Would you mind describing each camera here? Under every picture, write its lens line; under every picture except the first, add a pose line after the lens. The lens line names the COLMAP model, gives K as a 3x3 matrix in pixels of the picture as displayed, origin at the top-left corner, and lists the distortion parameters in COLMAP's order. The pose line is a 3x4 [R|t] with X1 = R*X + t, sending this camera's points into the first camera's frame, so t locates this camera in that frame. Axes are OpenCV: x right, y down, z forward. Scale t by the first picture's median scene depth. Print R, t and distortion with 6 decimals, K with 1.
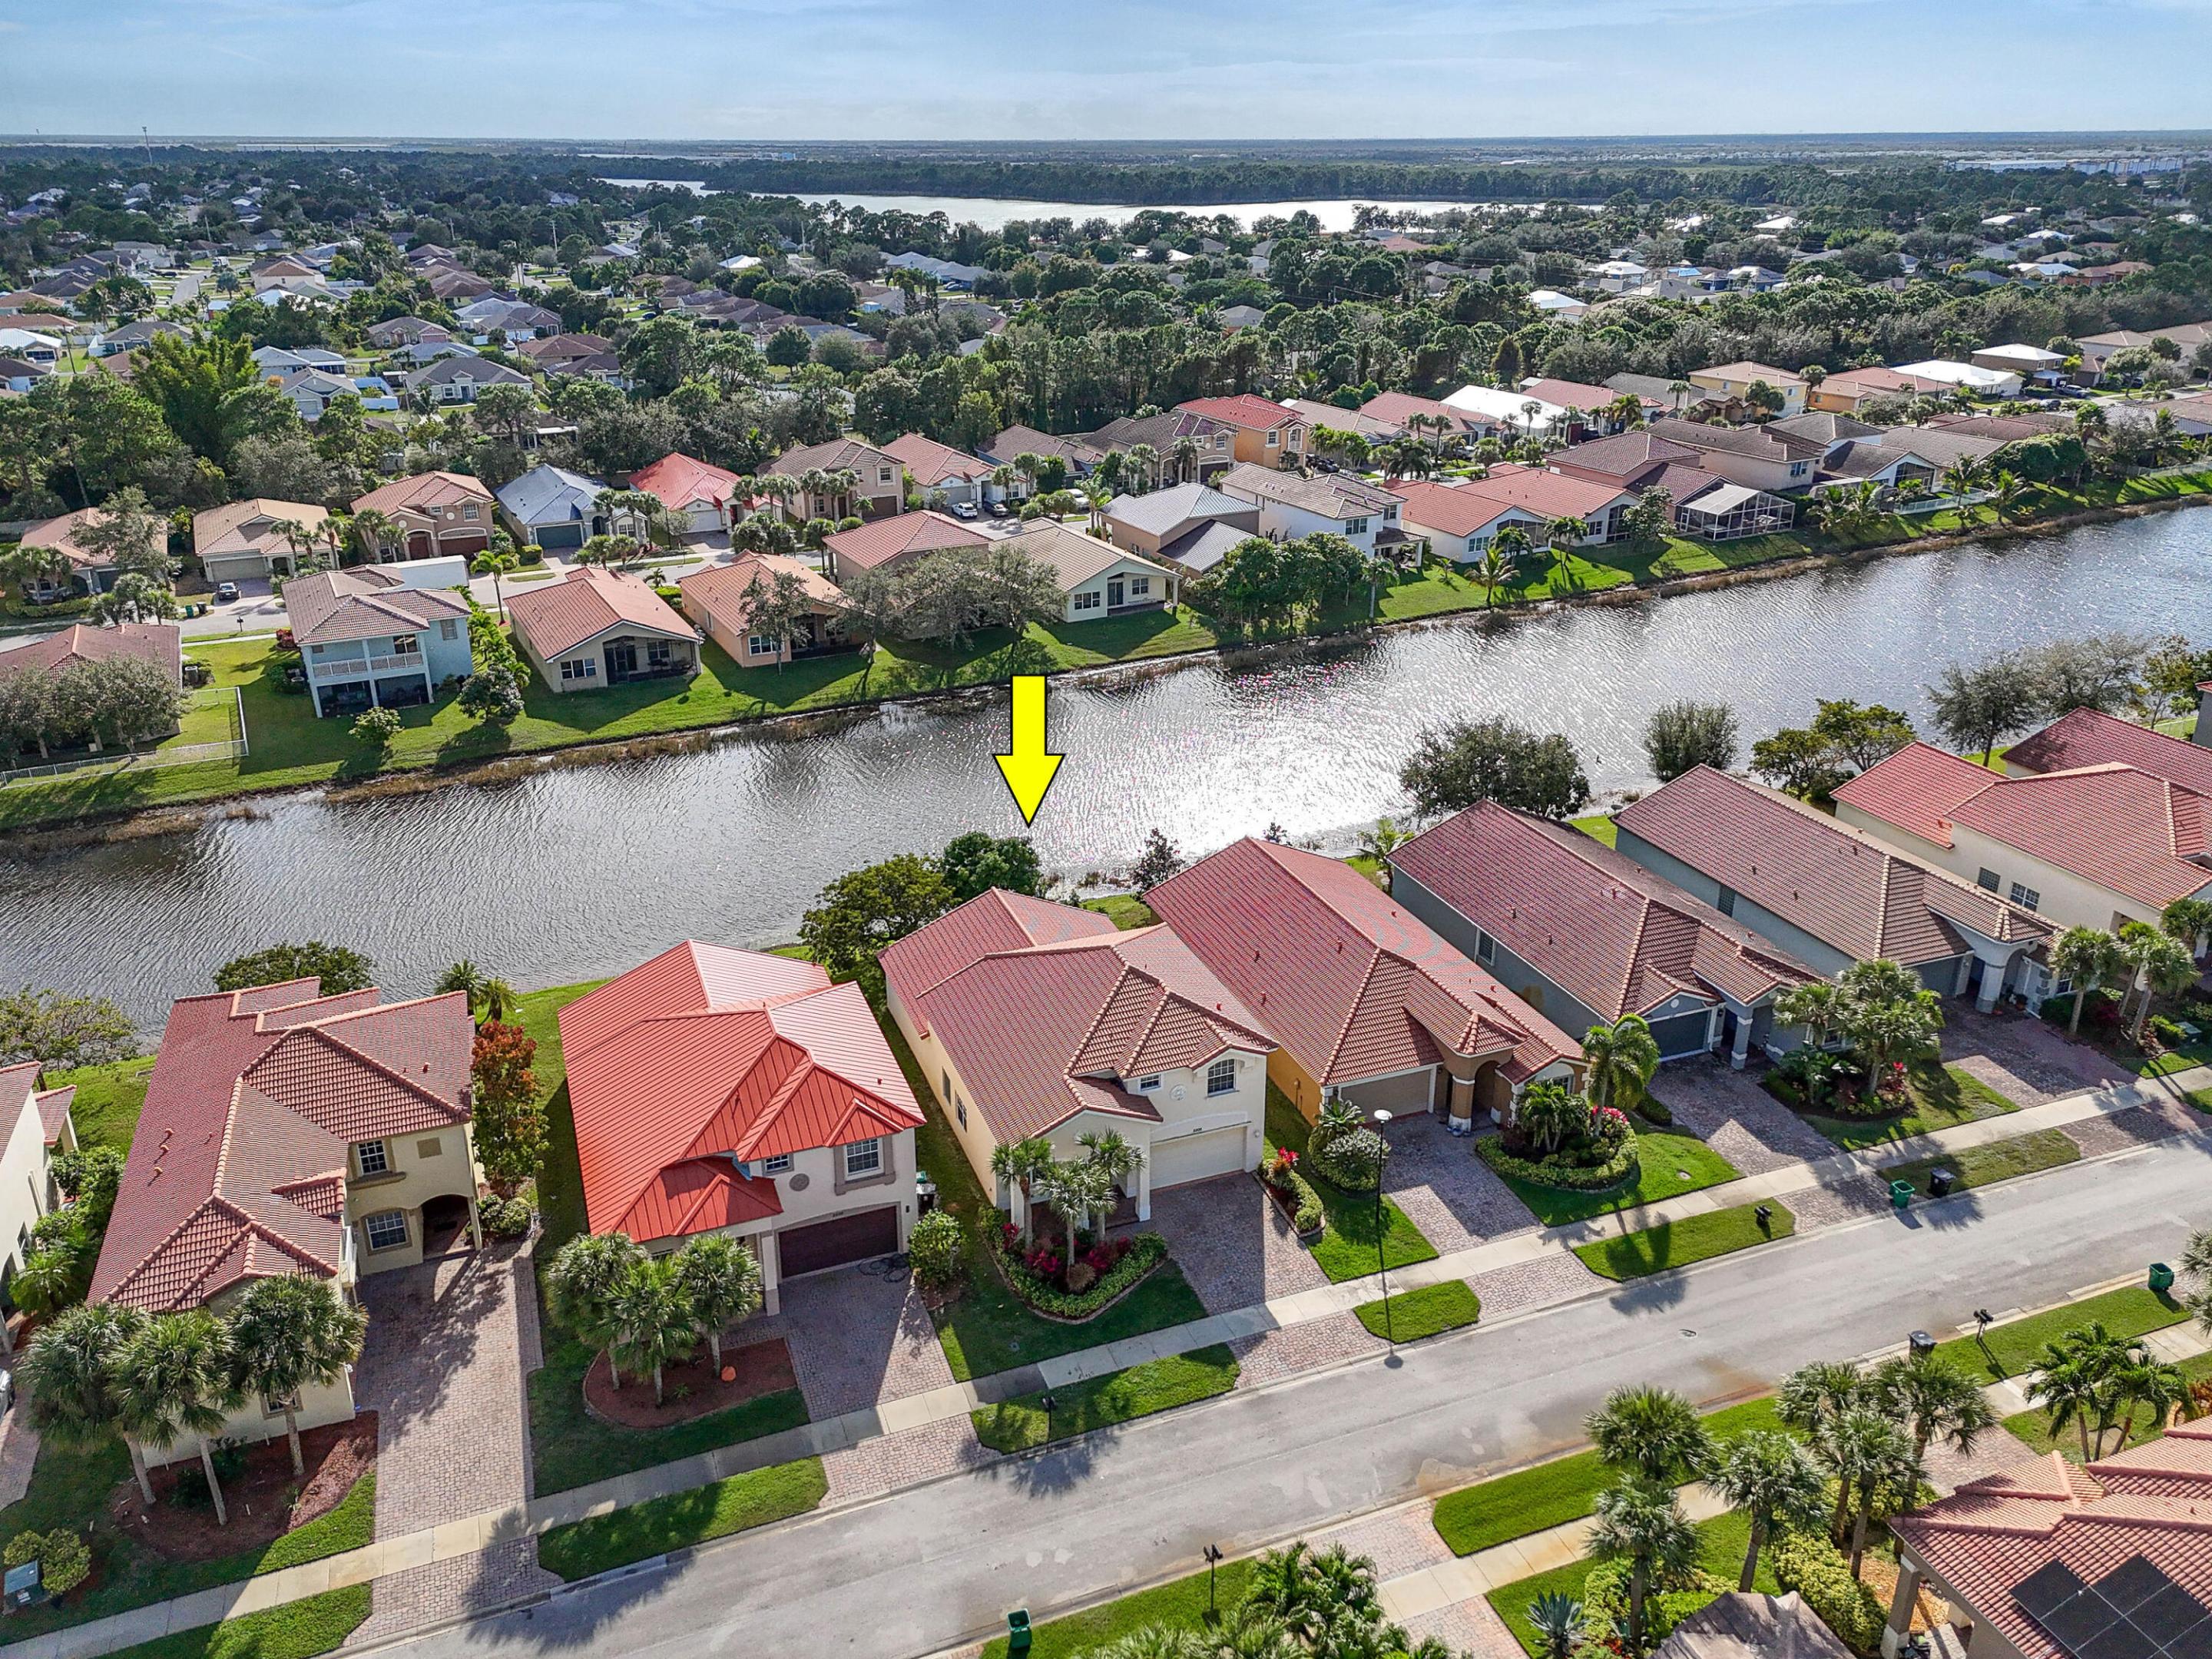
lens RADIAL K [[1634.8, 0, 1124.7], [0, 1634.8, 781.9], [0, 0, 1]] dist [0.128179, -0.256617]
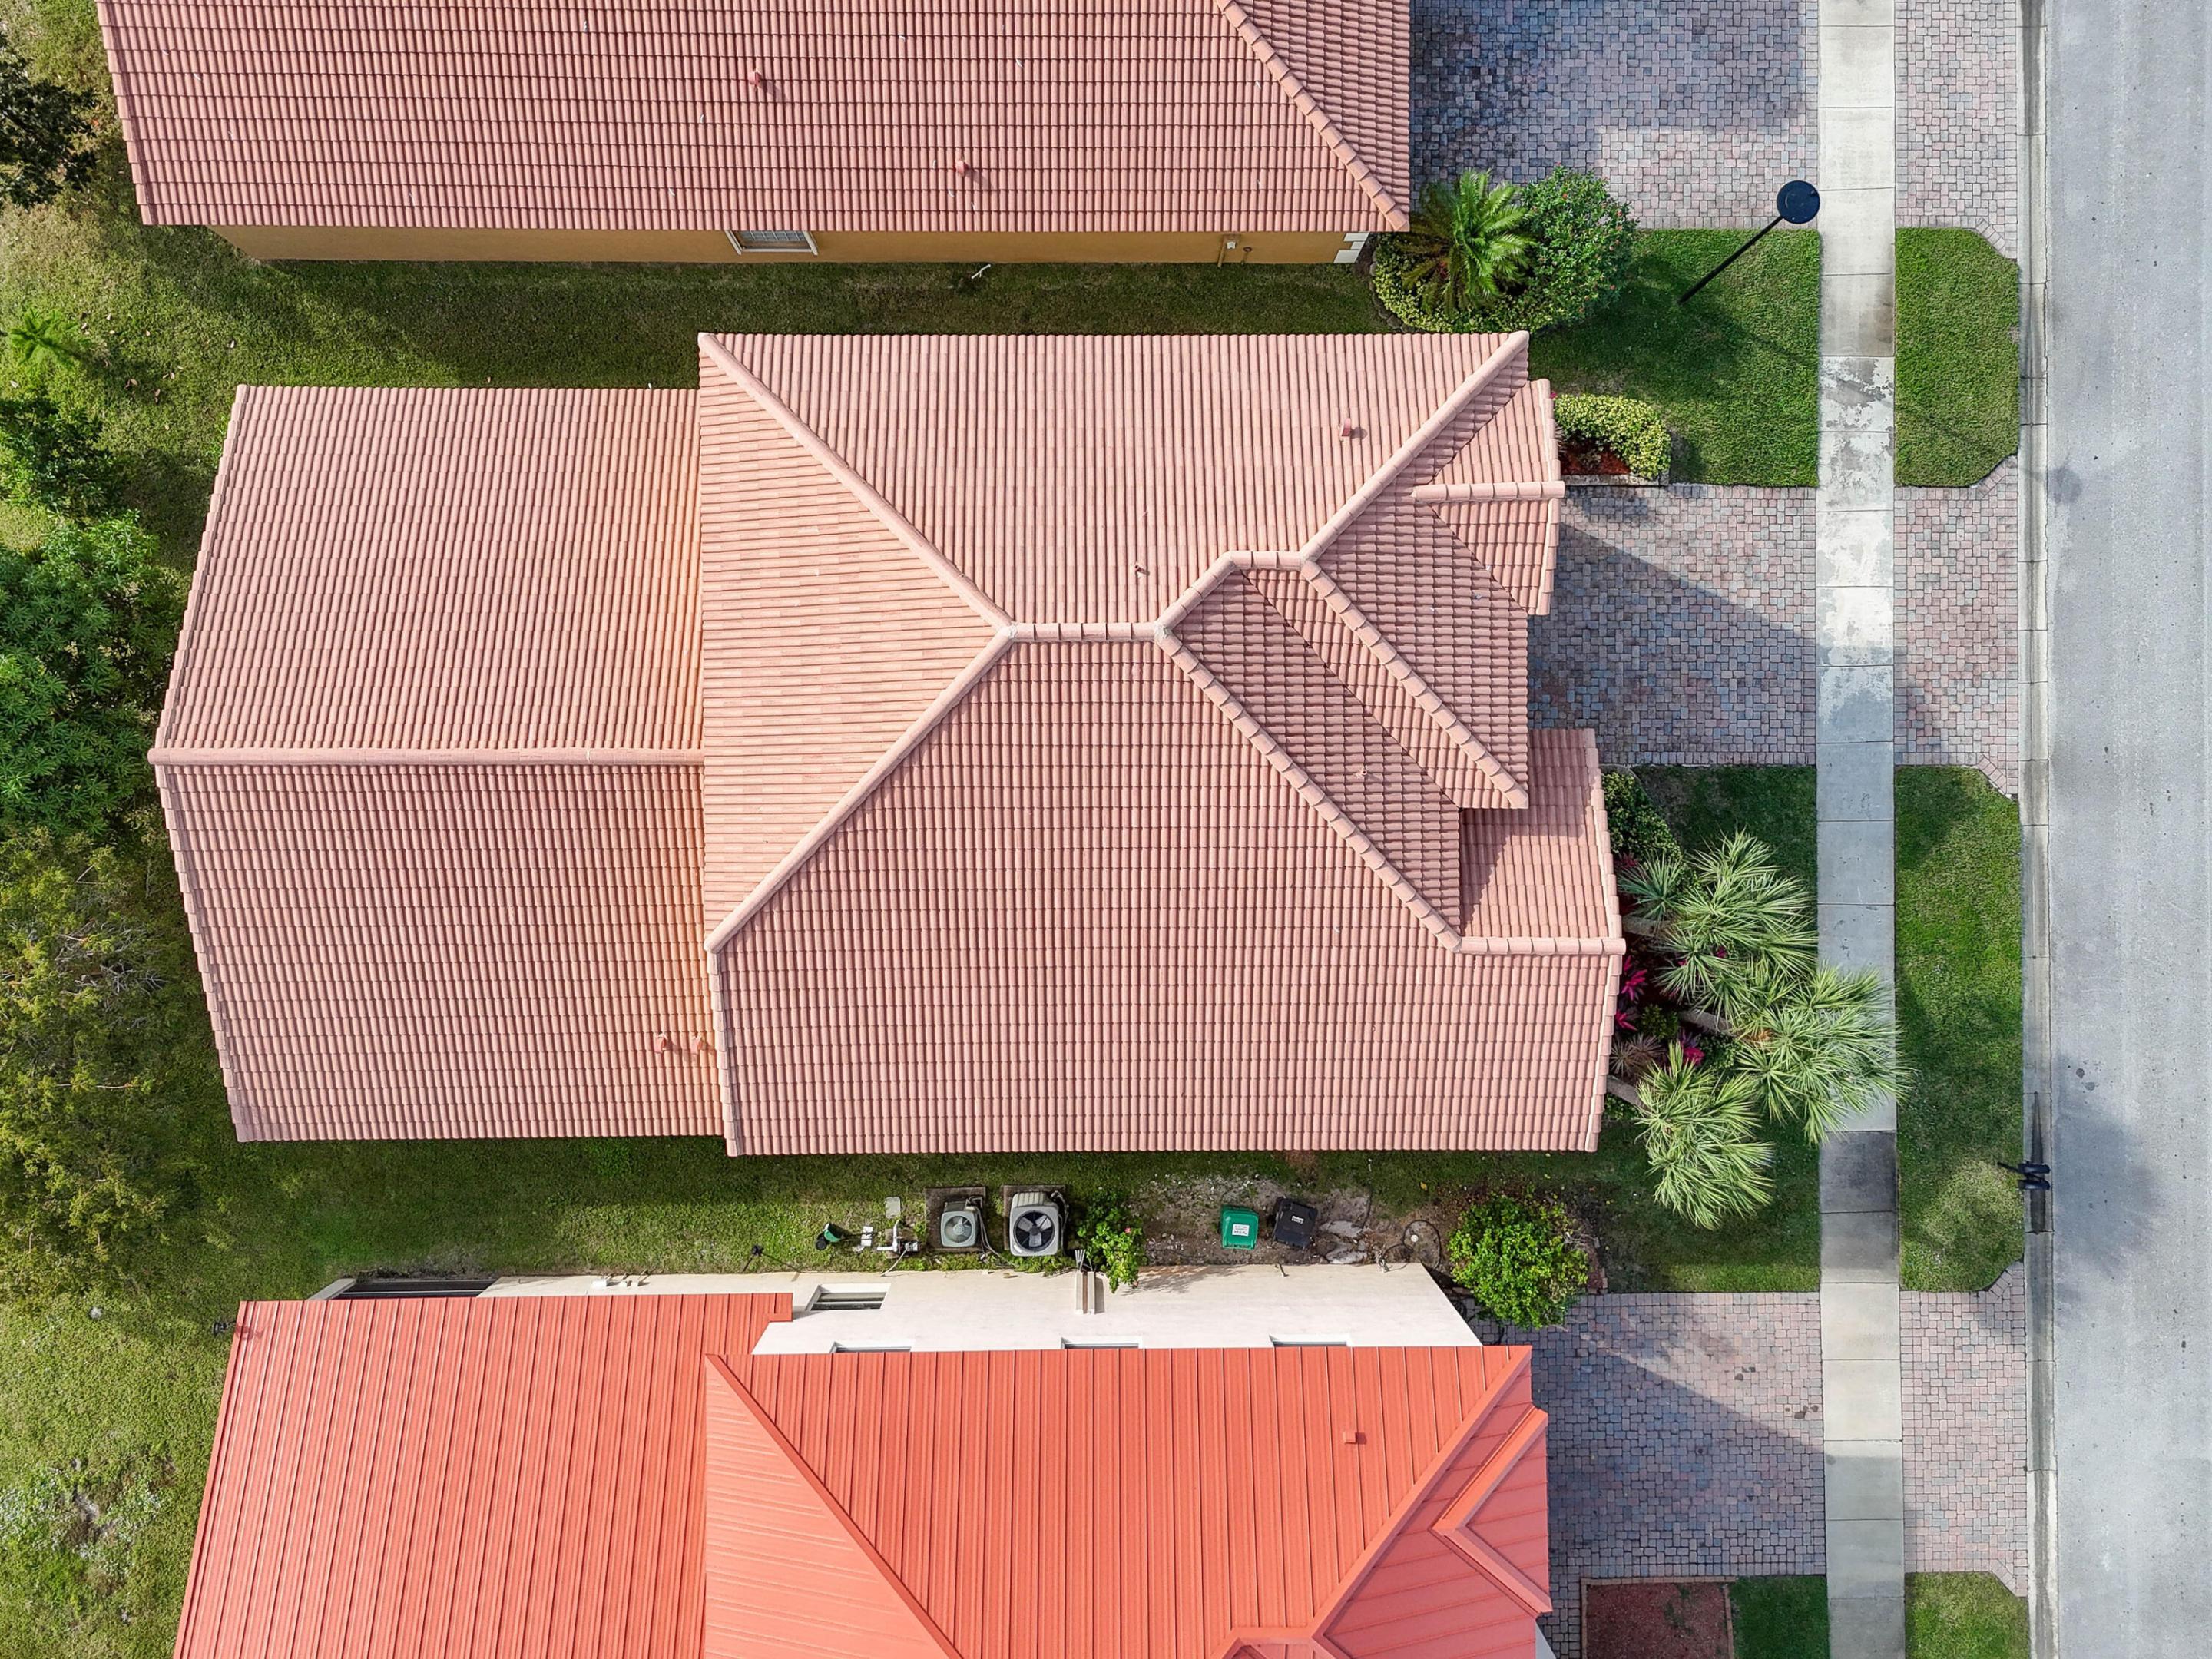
lens RADIAL K [[1640.6, 0, 1115.2], [0, 1640.6, 790.6], [0, 0, 1]] dist [0.065239, -0.053729]
pose [[0.357963, -0.933731, 0.002943, -0.028966], [0.326066, 0.127956, 0.936647, -0.187236], [-0.874953, -0.334326, 0.350262, 0.892391]]
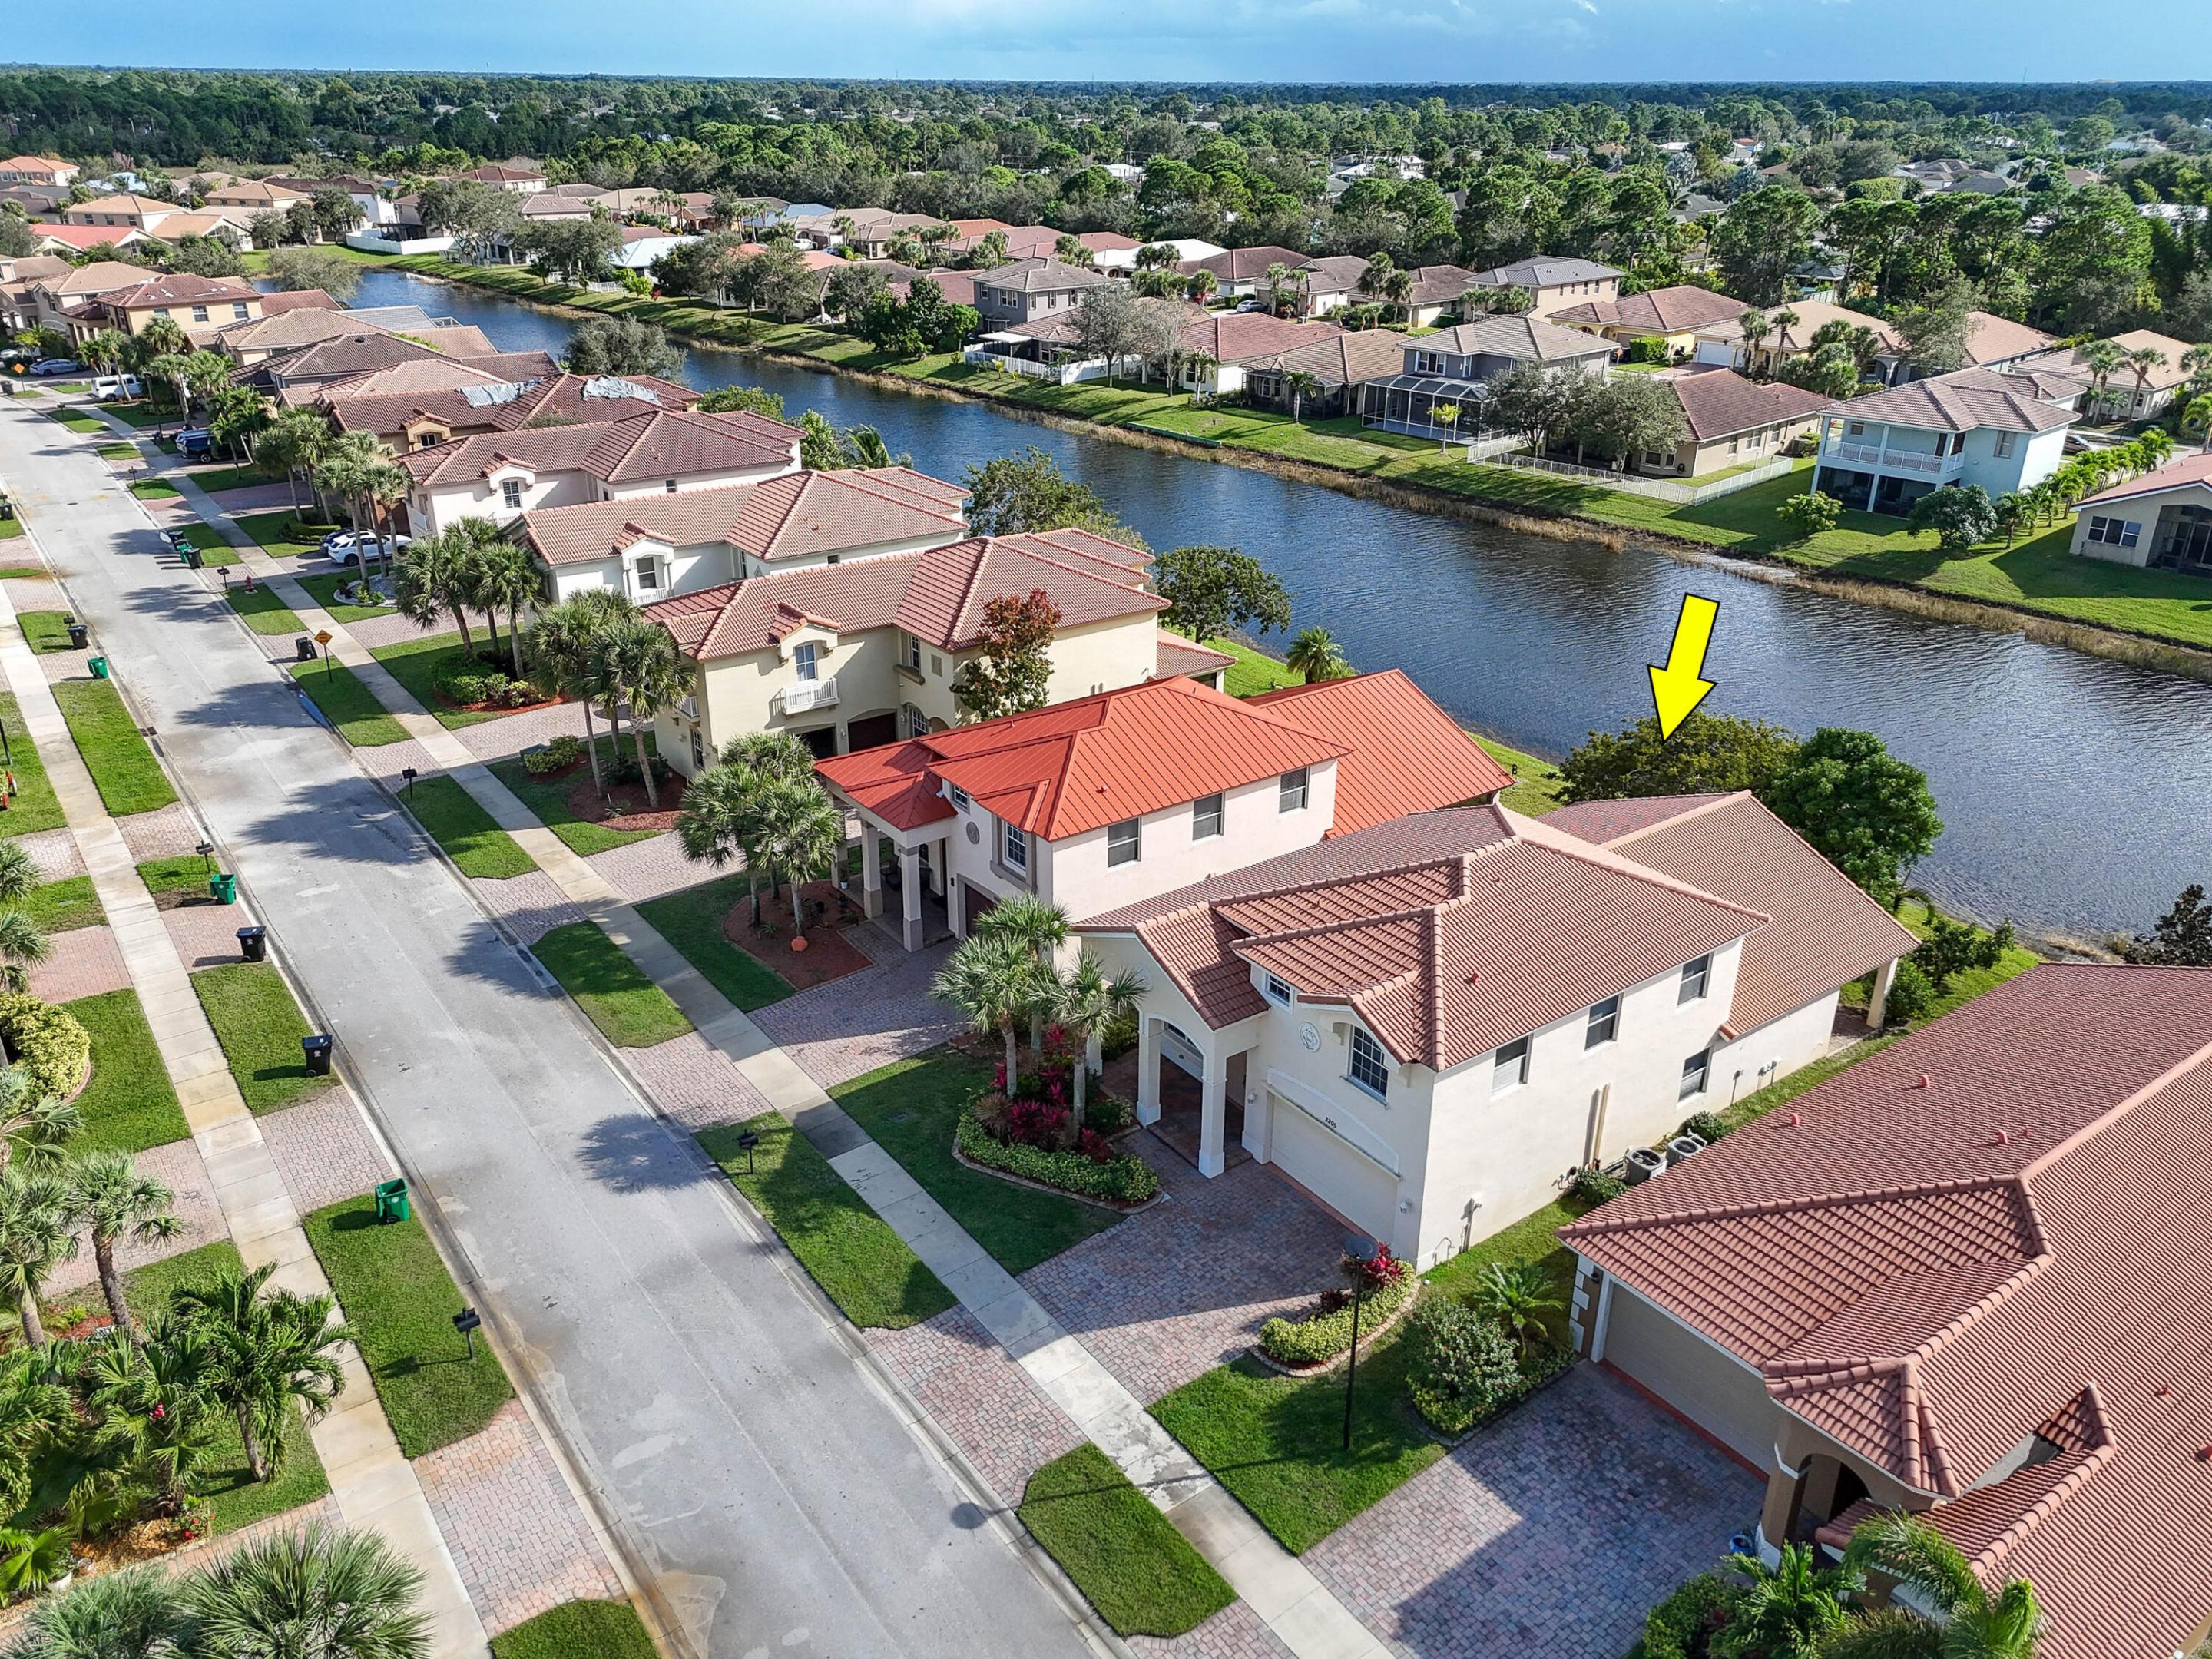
lens RADIAL K [[1640.6, 0, 1115.2], [0, 1640.6, 790.6], [0, 0, 1]] dist [0.065239, -0.053729]
pose [[0.261054, 0.379425, -0.887630, 0.488564], [-0.352429, 0.893505, 0.278286, -0.028967], [0.898691, 0.240179, 0.366973, 0.671657]]
